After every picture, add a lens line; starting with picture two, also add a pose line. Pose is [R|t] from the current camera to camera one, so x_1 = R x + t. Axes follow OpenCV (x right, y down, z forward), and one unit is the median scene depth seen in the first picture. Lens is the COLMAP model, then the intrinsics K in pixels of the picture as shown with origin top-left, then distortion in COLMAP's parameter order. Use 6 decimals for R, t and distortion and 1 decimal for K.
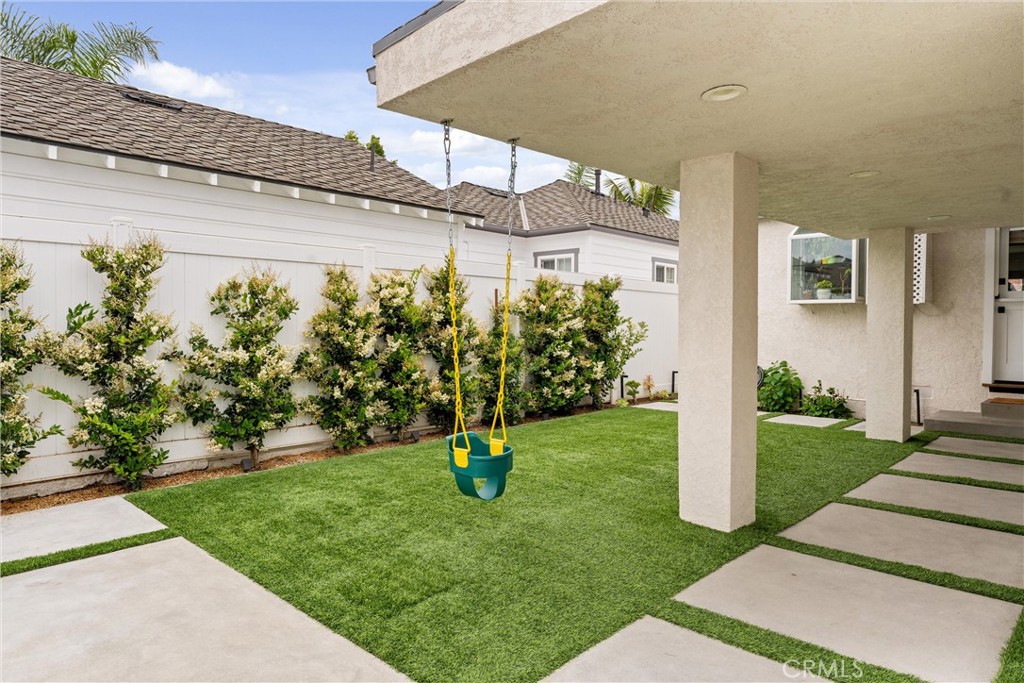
lens RADIAL K [[674.1, 0, 513.2], [0, 674.1, 326.4], [0, 0, 1]] dist [-0.000688, 0.001638]
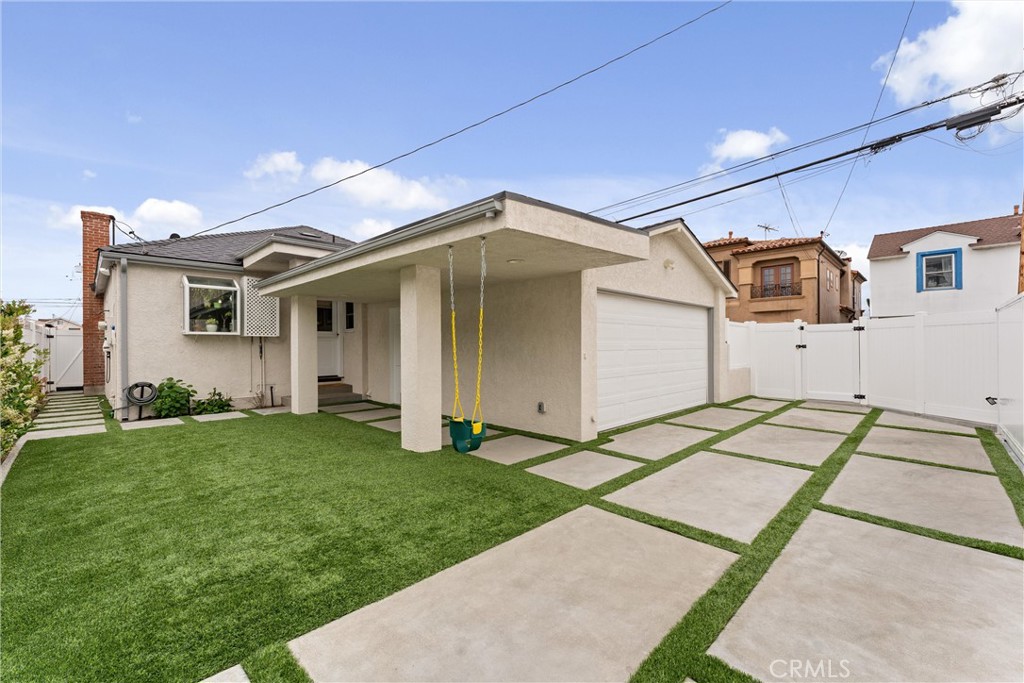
lens RADIAL K [[429.5, 0, 512.0], [0, 429.5, 341.5], [0, 0, 1]] dist [0.000385, 0.000074]
pose [[0.006052, -0.002496, 0.999979, -1.209723], [0.011275, 0.999933, 0.002428, -0.036006], [-0.999918, 0.011260, 0.006079, 0.912796]]
